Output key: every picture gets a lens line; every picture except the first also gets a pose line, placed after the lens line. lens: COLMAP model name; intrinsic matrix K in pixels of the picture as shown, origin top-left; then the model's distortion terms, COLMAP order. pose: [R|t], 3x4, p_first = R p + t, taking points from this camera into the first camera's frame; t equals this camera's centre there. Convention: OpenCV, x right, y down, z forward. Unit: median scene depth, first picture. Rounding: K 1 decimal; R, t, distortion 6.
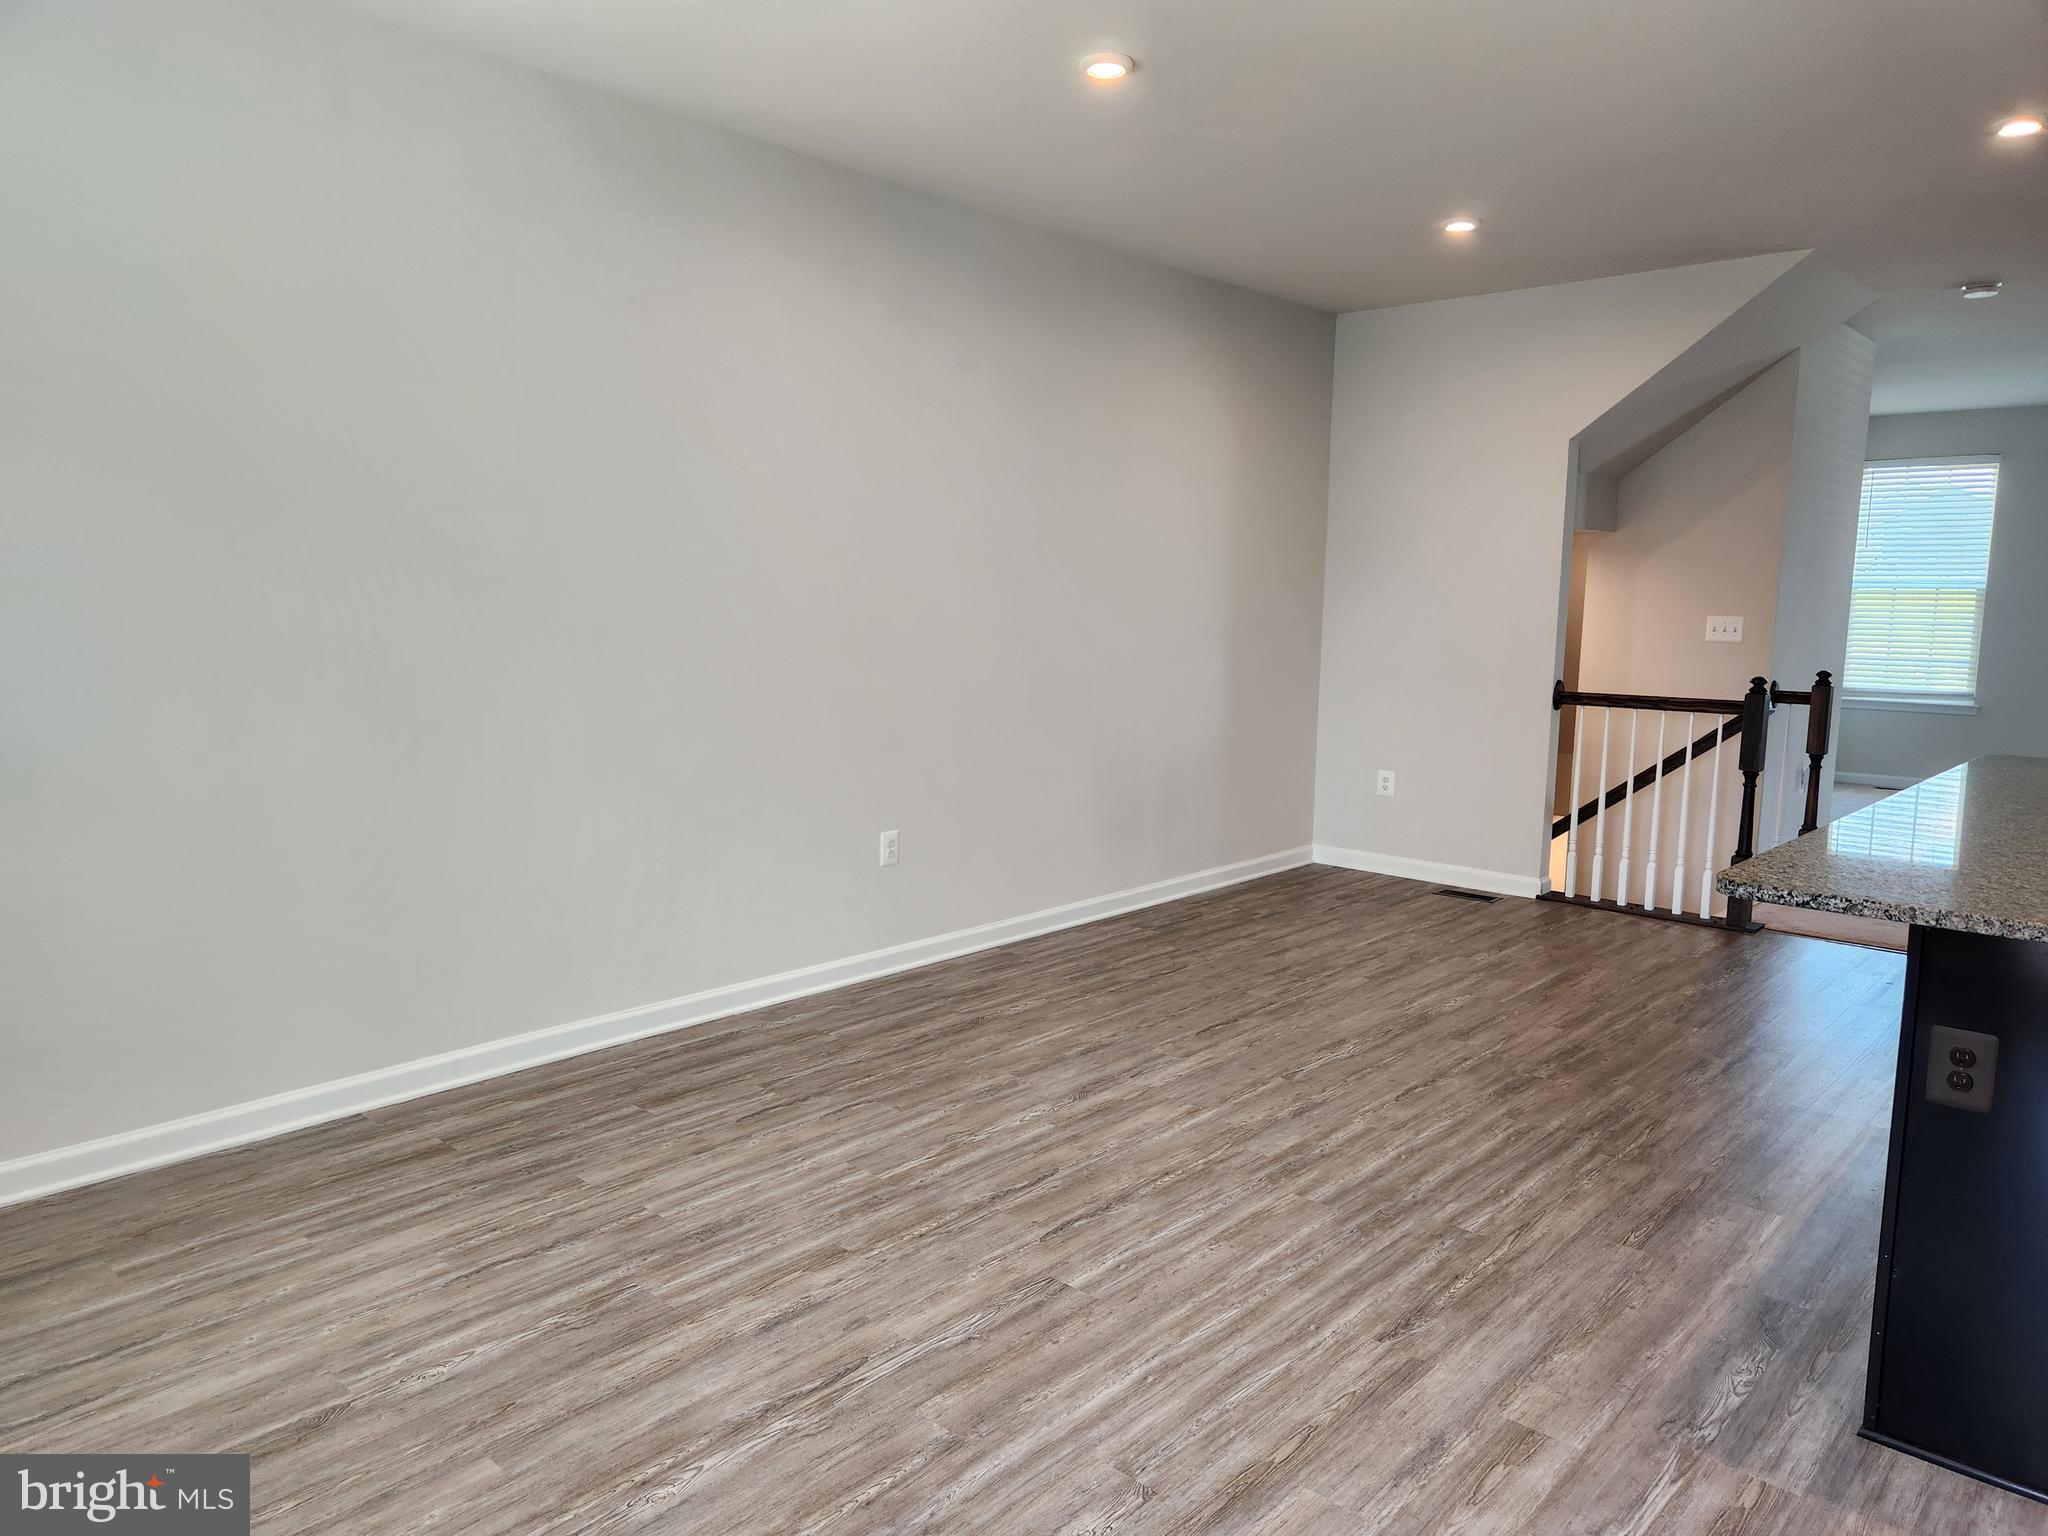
lens RADIAL K [[1383.2, 0, 994.4], [0, 1383.2, 761.2], [0, 0, 1]] dist [0.064723, -0.056864]
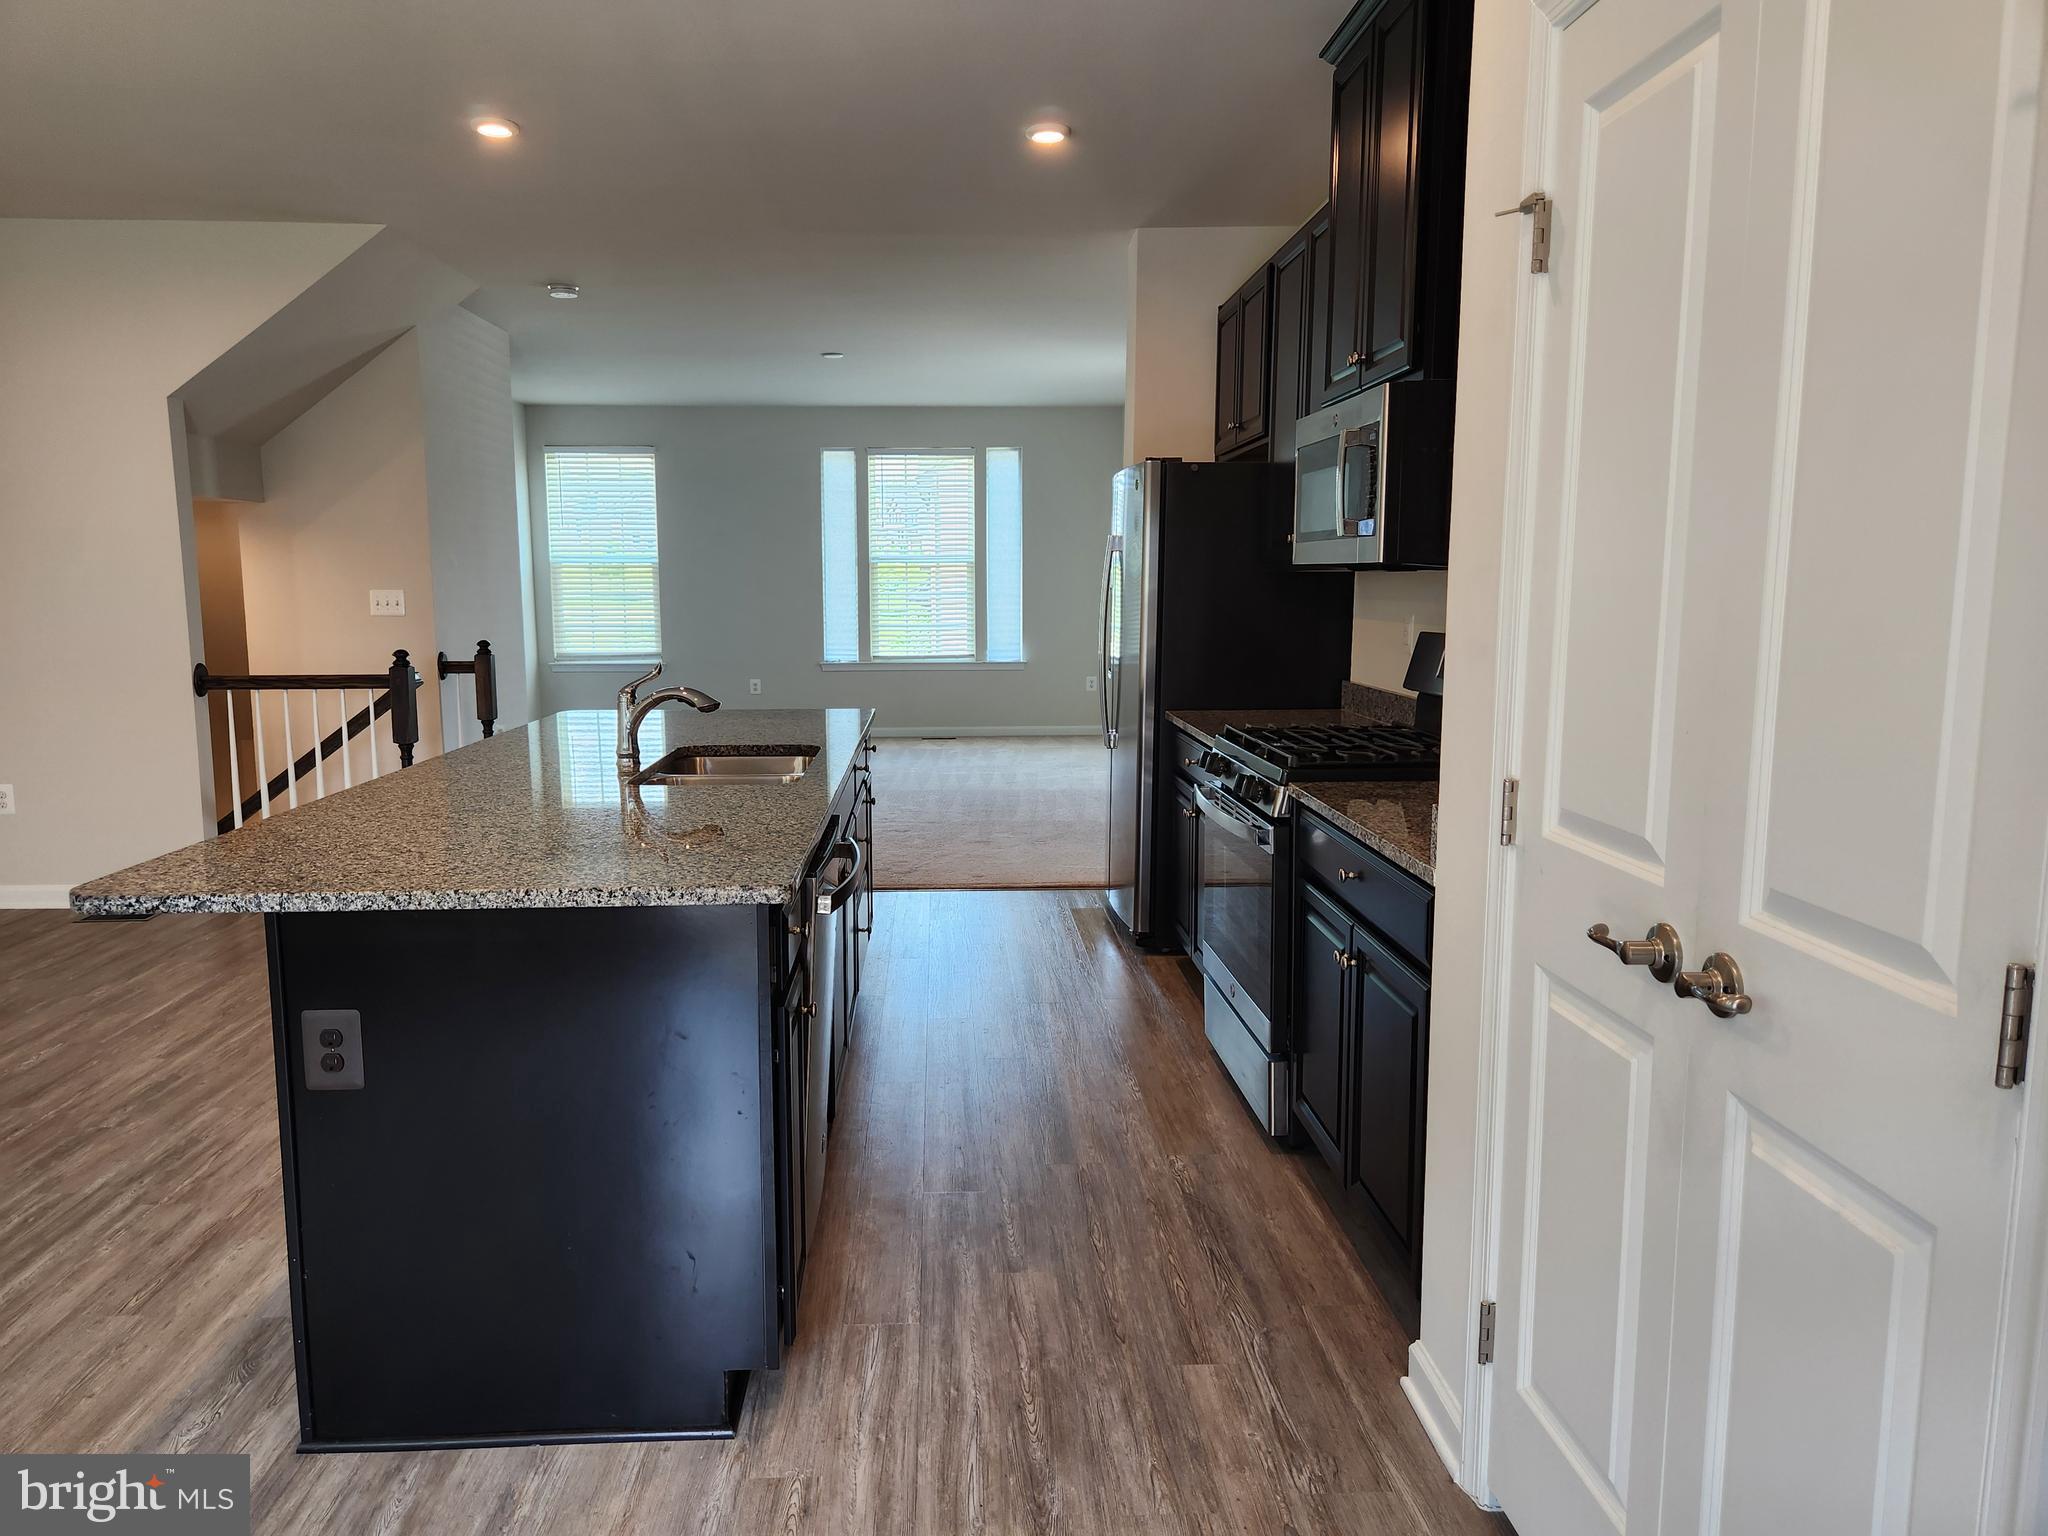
lens RADIAL K [[1369.6, 0, 994.5], [0, 1369.6, 760.1], [0, 0, 1]] dist [0.070123, -0.062857]
pose [[0.703585, -0.110825, 0.701916, 0.213424], [0.099103, 0.993414, 0.057510, 0.005810], [-0.703667, 0.029099, 0.709934, -0.005461]]
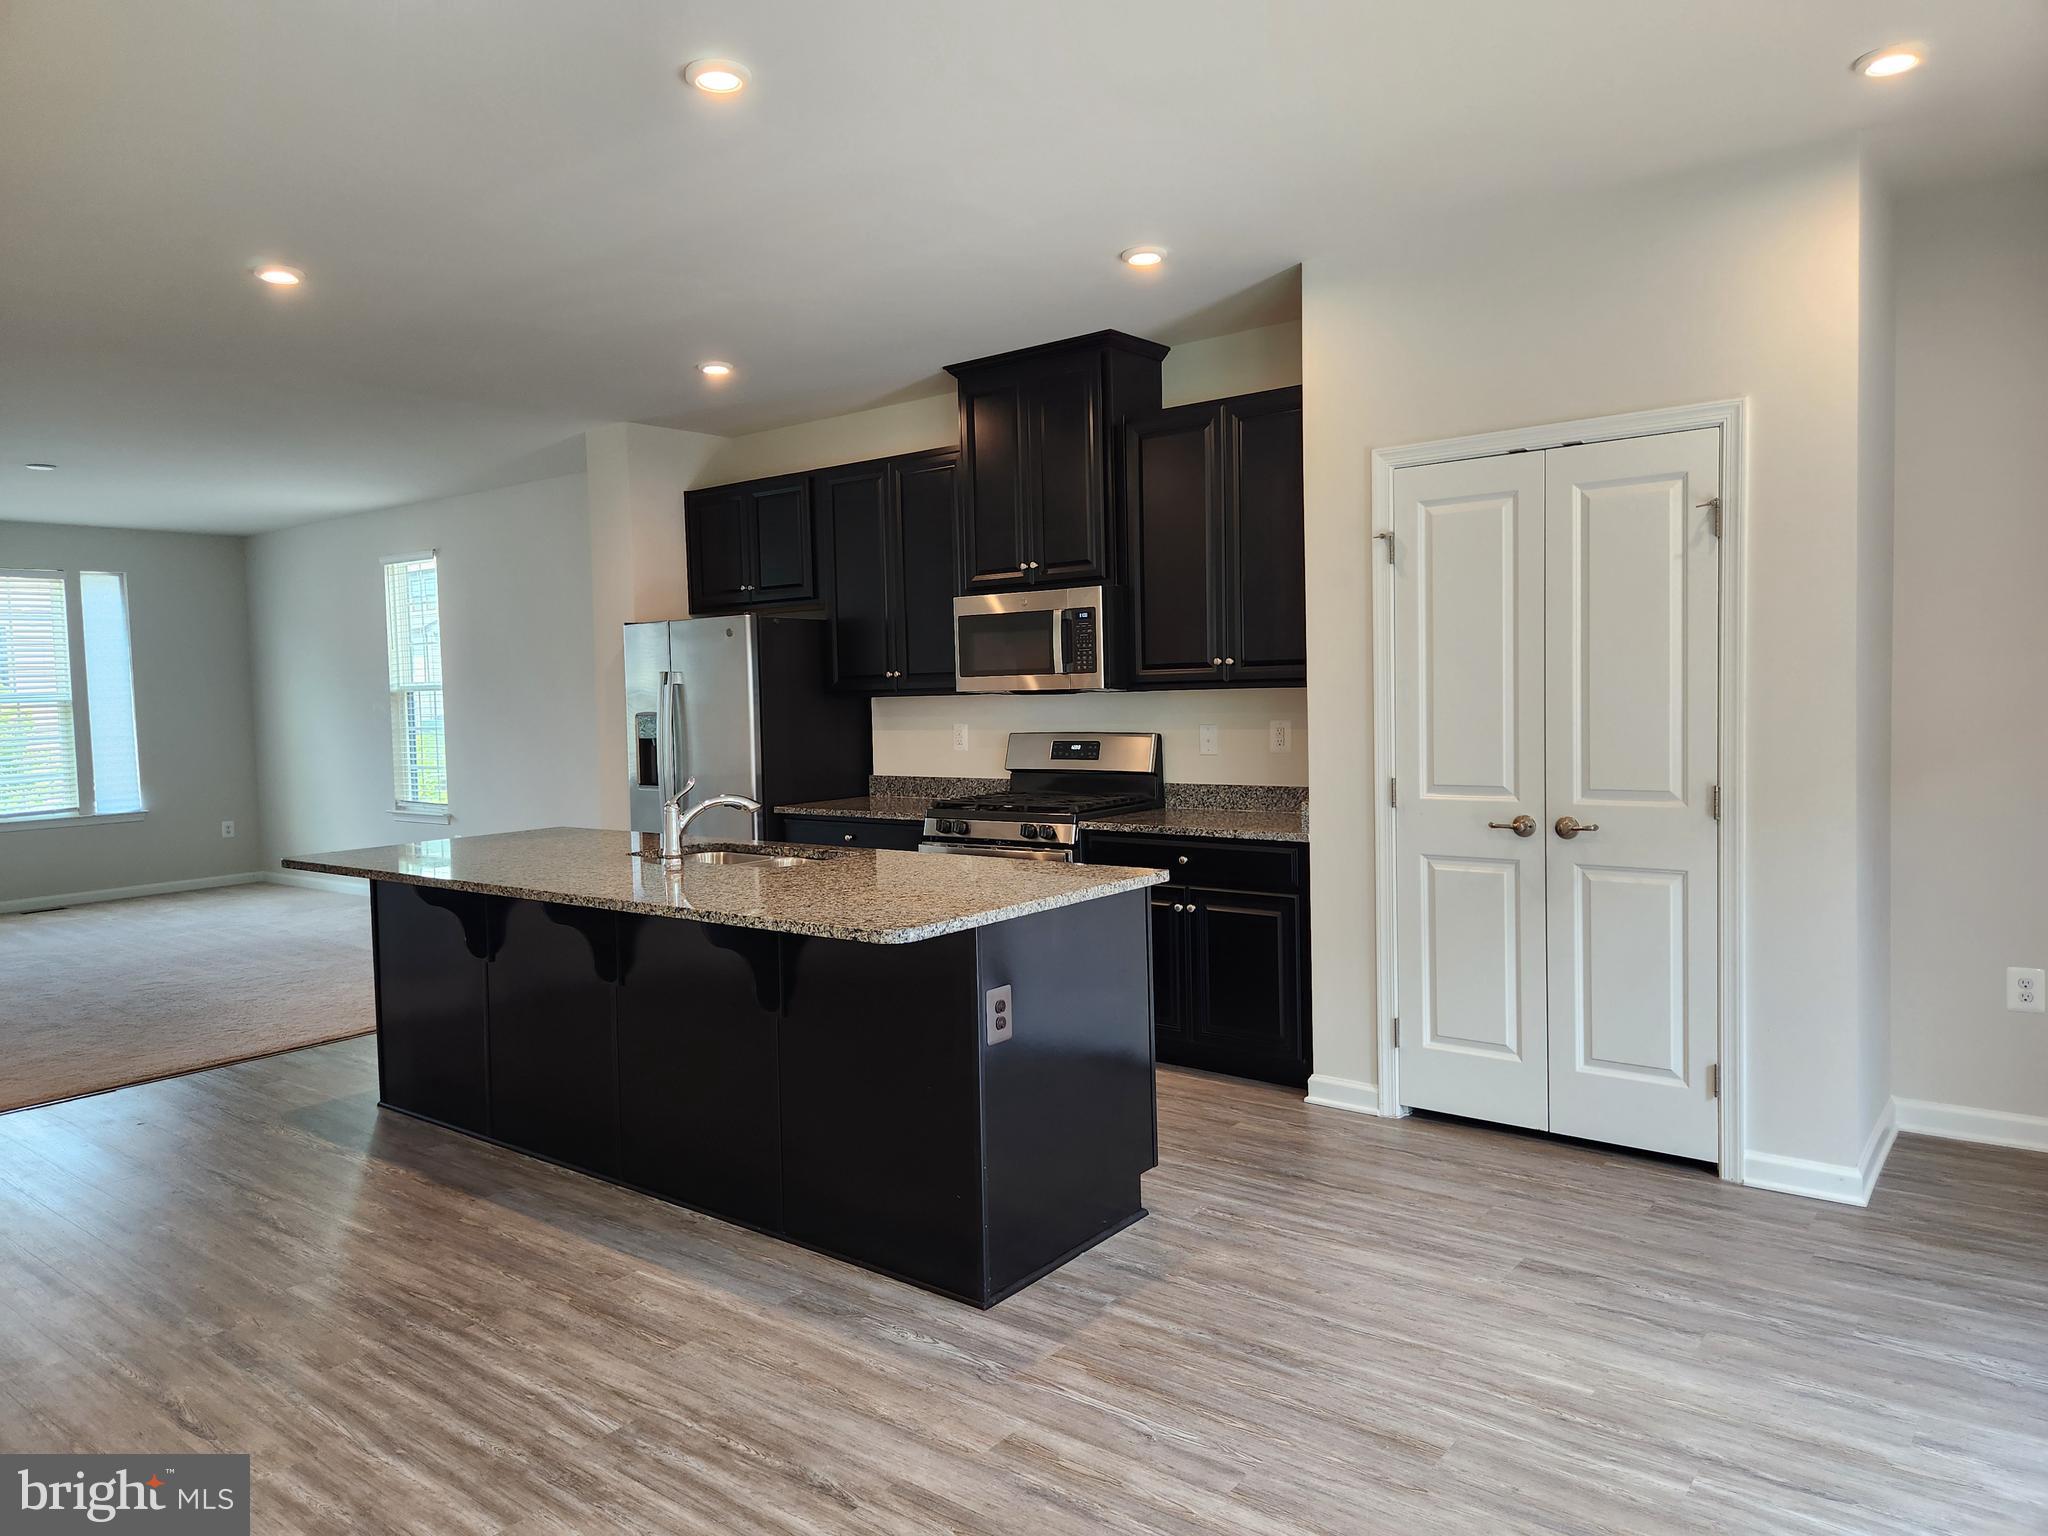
lens RADIAL K [[1383.2, 0, 994.4], [0, 1383.2, 761.2], [0, 0, 1]] dist [0.064723, -0.056864]
pose [[-0.073635, -0.065535, 0.995130, -0.438293], [0.147090, 0.986212, 0.075832, -0.091605], [-0.986379, 0.151957, -0.062980, 0.628803]]
